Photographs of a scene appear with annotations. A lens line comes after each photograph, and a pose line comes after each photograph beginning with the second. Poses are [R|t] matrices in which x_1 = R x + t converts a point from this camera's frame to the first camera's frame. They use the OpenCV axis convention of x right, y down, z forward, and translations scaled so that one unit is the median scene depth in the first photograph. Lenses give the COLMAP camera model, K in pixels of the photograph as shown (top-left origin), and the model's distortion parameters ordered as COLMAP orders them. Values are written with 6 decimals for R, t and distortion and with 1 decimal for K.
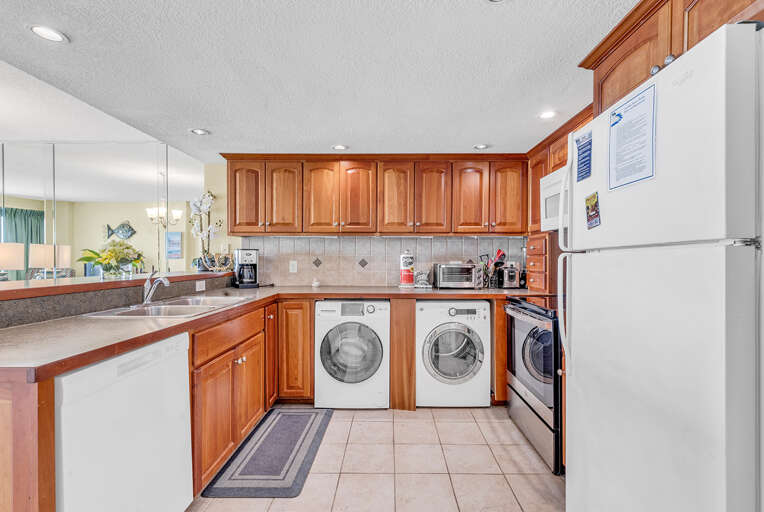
lens RADIAL K [[344.6, 0, 386.7], [0, 344.6, 259.2], [0, 0, 1]] dist [0.003236, 0.000916]
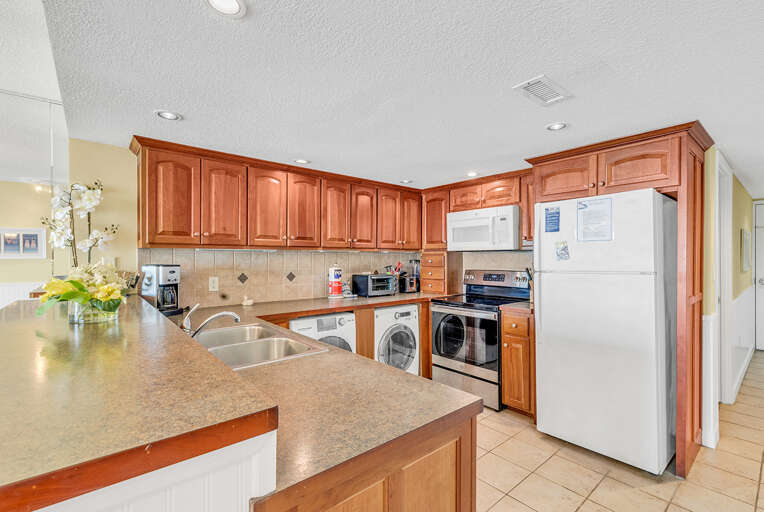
lens RADIAL K [[344.6, 0, 384.0], [0, 344.6, 258.5], [0, 0, 1]] dist [0.003236, 0.000916]
pose [[0.751061, -0.003733, 0.660222, -0.566925], [0.004471, 0.999990, 0.000568, -0.043348], [-0.660217, 0.002525, 0.751070, 0.100983]]
